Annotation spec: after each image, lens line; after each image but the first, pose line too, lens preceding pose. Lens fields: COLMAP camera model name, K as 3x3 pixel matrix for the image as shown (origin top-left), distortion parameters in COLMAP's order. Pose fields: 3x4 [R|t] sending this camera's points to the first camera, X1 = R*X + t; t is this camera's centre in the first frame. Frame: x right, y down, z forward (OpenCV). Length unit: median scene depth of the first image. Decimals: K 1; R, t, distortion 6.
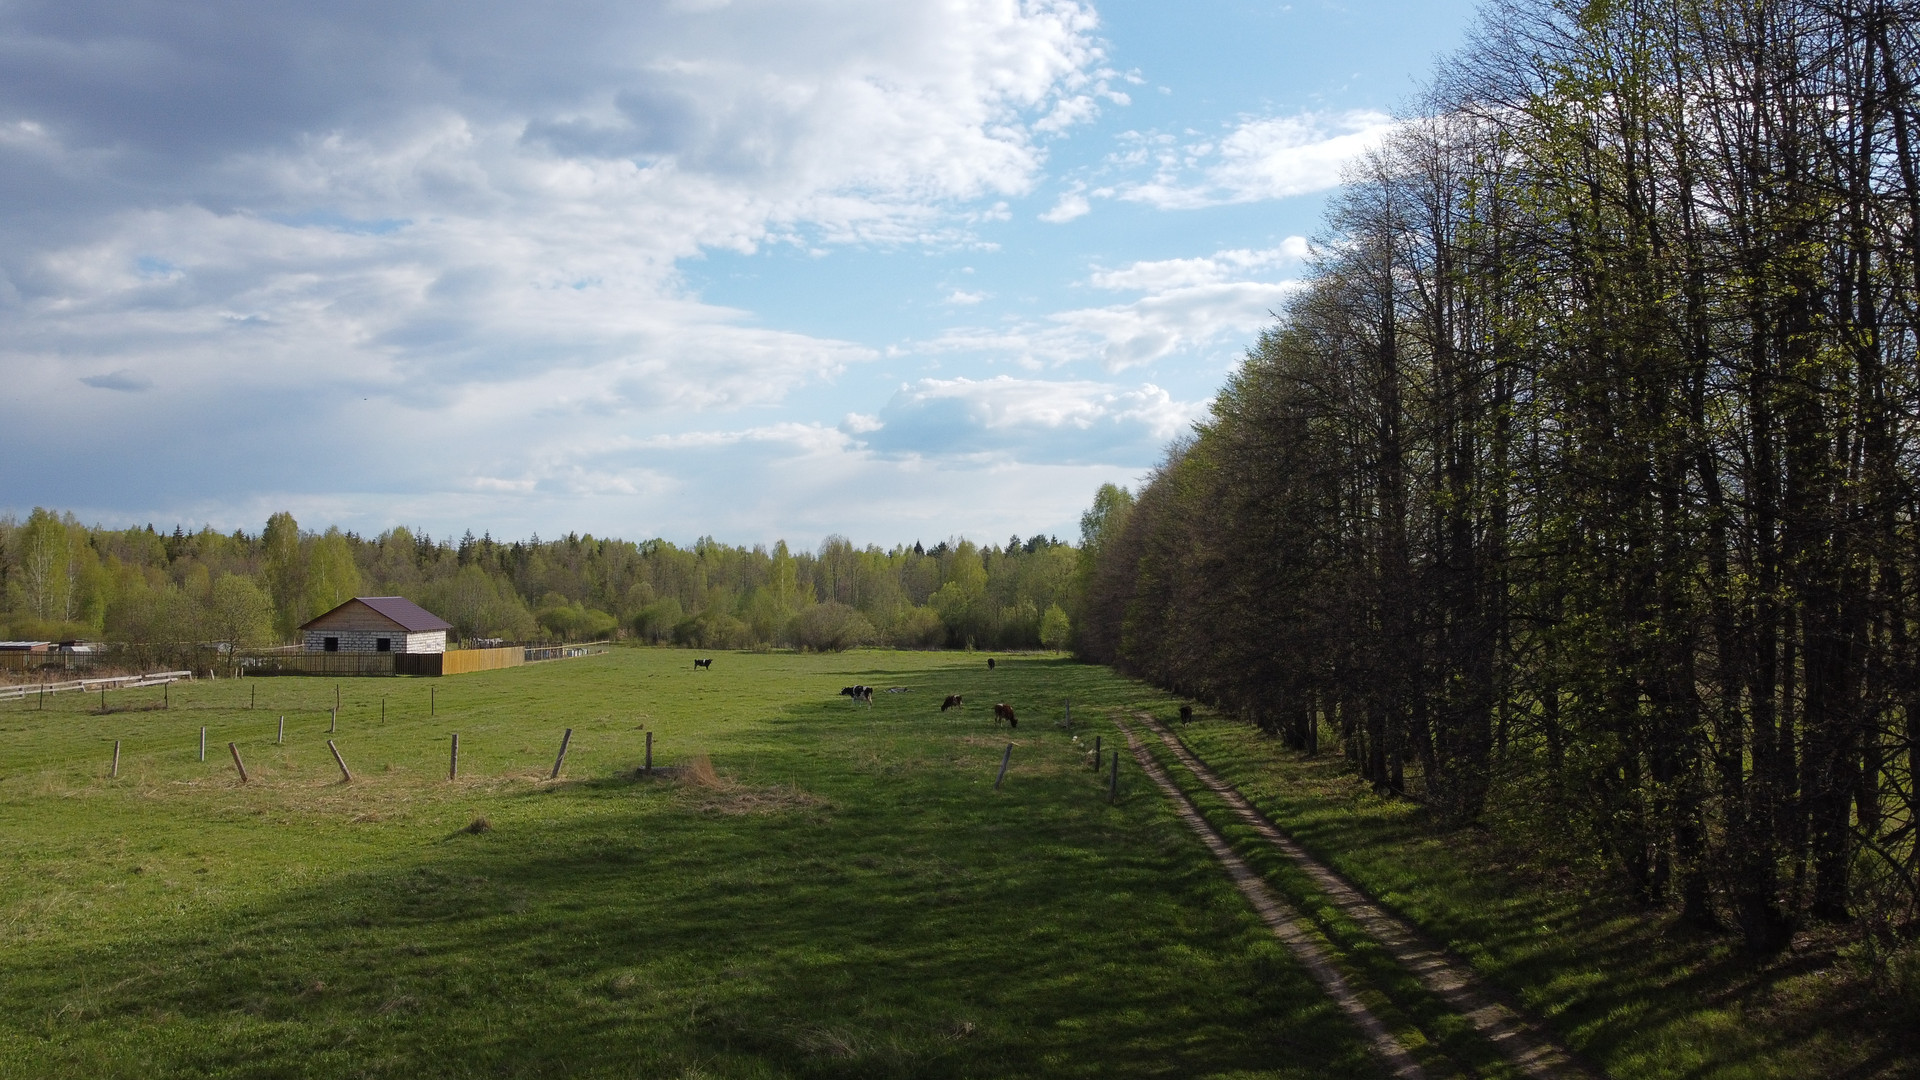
lens RADIAL K [[1447.1, 0, 958.2], [0, 1447.1, 555.6], [0, 0, 1]] dist [-0.009402, 0.007262]
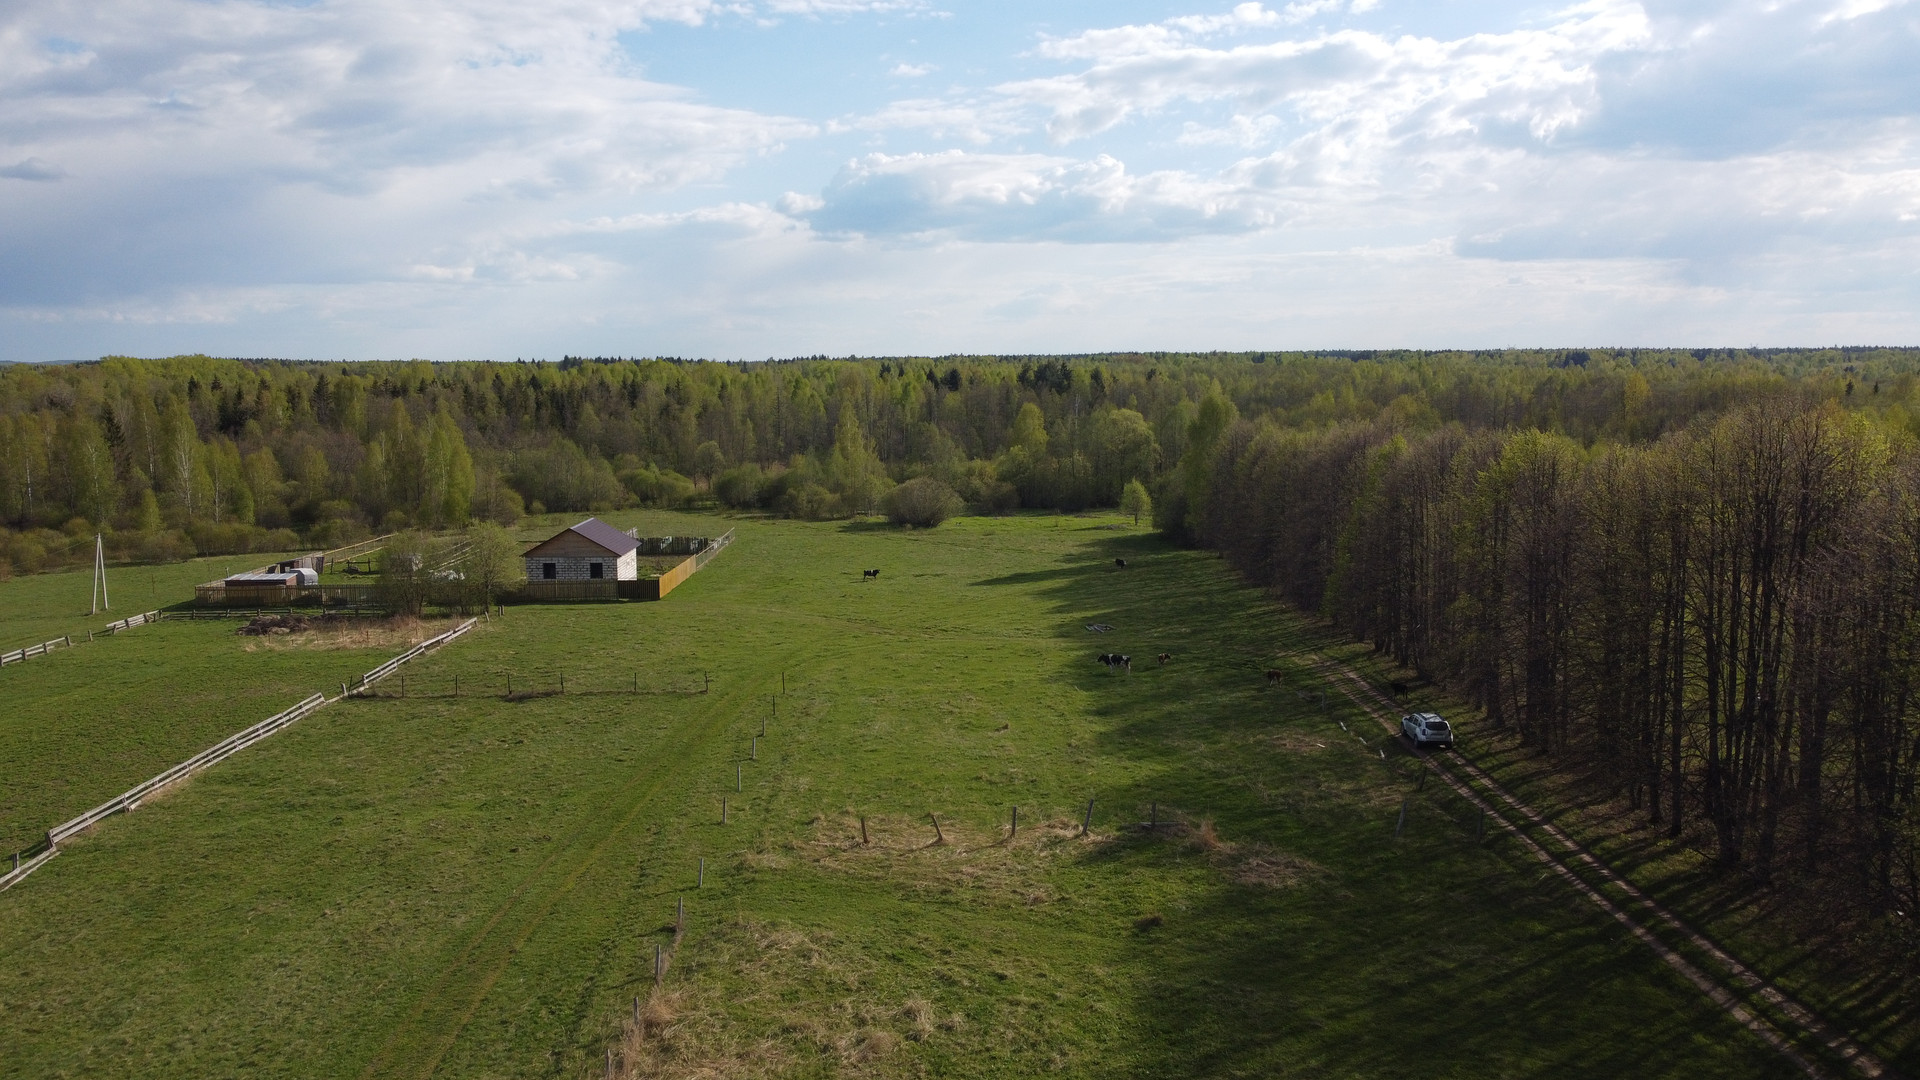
lens RADIAL K [[1447.1, 0, 962.3], [0, 1447.1, 544.9], [0, 0, 1]] dist [-0.009402, 0.007262]
pose [[0.999127, -0.017616, 0.037879, -0.045220], [0.011996, 0.989539, 0.143769, -0.032709], [-0.040016, -0.143189, 0.988886, -0.032380]]
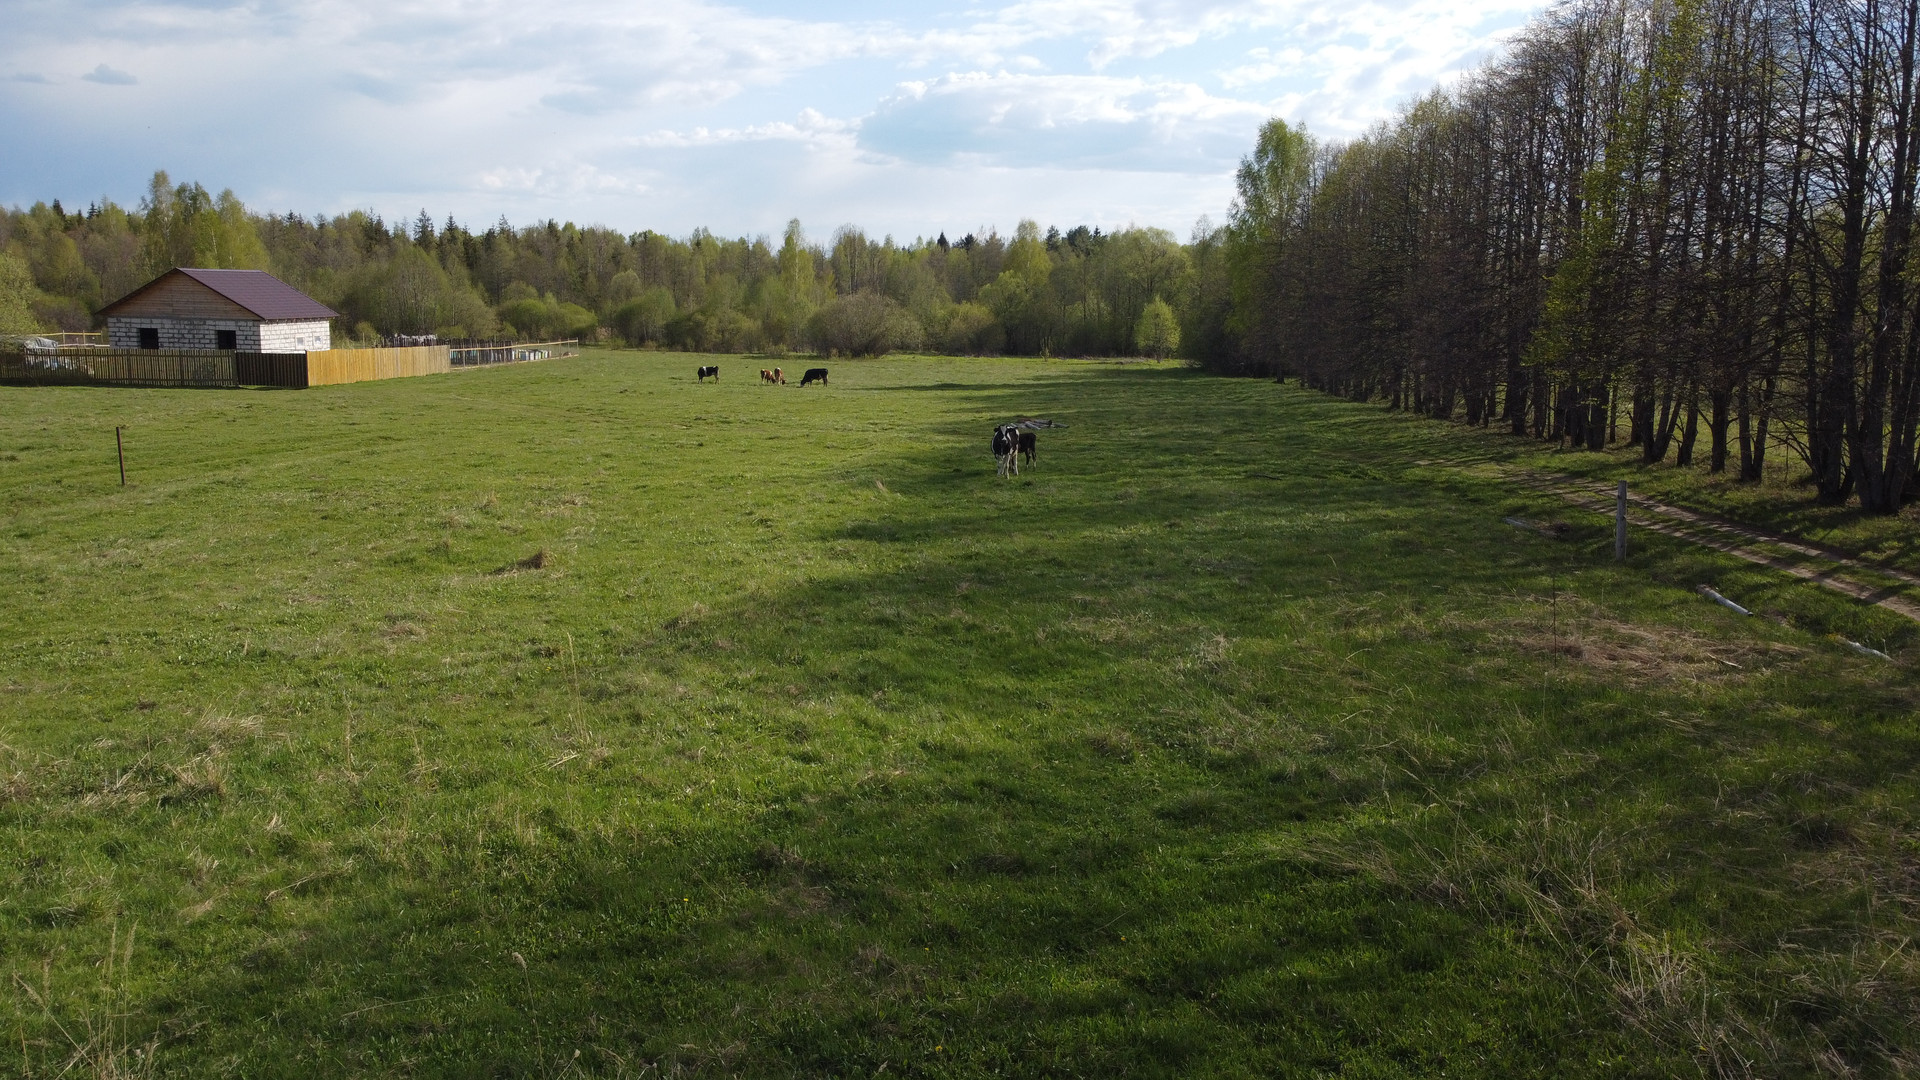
lens RADIAL K [[1447.1, 0, 923.1], [0, 1447.1, 501.9], [0, 0, 1]] dist [-0.009402, 0.007262]
pose [[0.999710, 0.011363, -0.021239, -0.017431], [-0.007721, 0.986380, 0.164299, 0.006728], [0.022817, -0.164087, 0.986182, 0.096863]]
